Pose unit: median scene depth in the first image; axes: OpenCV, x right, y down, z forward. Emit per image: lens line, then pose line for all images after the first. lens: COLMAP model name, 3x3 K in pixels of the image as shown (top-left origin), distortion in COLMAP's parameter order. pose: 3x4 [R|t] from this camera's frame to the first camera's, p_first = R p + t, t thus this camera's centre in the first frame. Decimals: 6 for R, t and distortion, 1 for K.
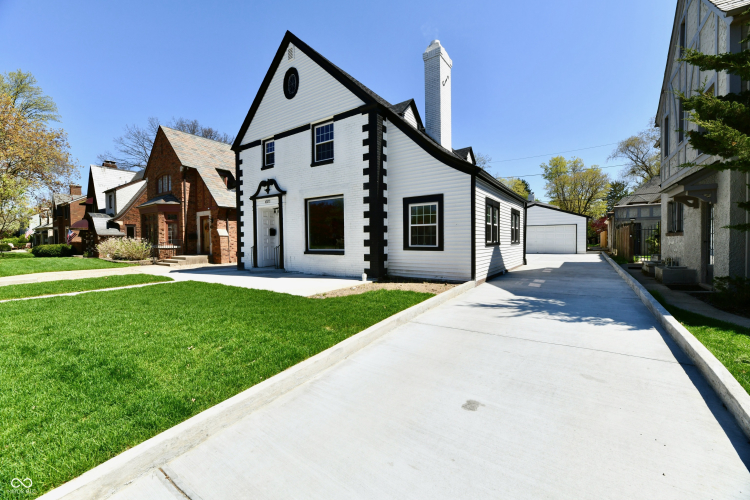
lens RADIAL K [[307.8, 0, 368.6], [0, 307.8, 250.7], [0, 0, 1]] dist [0.003939, -0.001658]
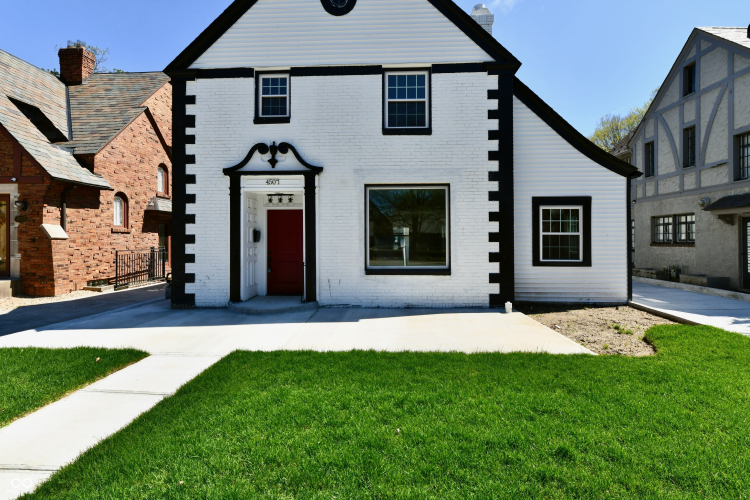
lens RADIAL K [[361.6, 0, 379.6], [0, 361.6, 238.6], [0, 0, 1]] dist [0.003255, 0.000046]
pose [[0.839067, 0.009424, 0.543947, -0.628339], [0.010797, 0.999365, -0.033969, -0.039699], [-0.543922, 0.034375, 0.838432, 0.425901]]
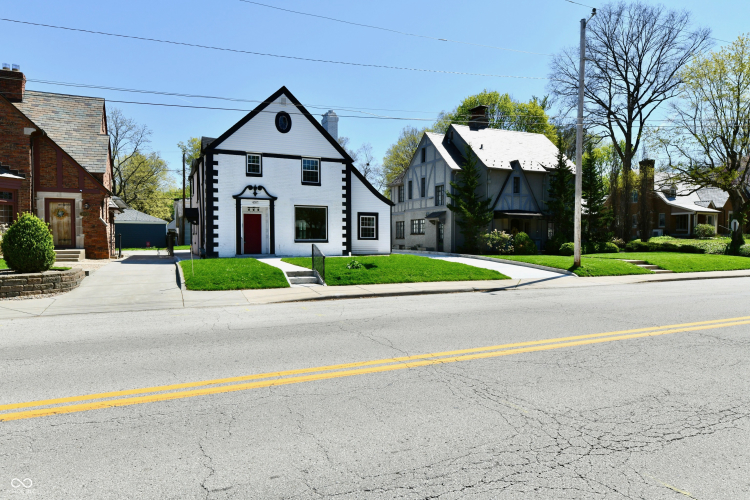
lens RADIAL K [[476.1, 0, 378.0], [0, 476.1, 251.6], [0, 0, 1]] dist [0.005701, 0.000563]
pose [[0.496722, -0.012662, 0.867817, -2.164997], [0.019949, 0.999796, 0.003169, 0.058206], [-0.867680, 0.015738, 0.496873, -0.506877]]
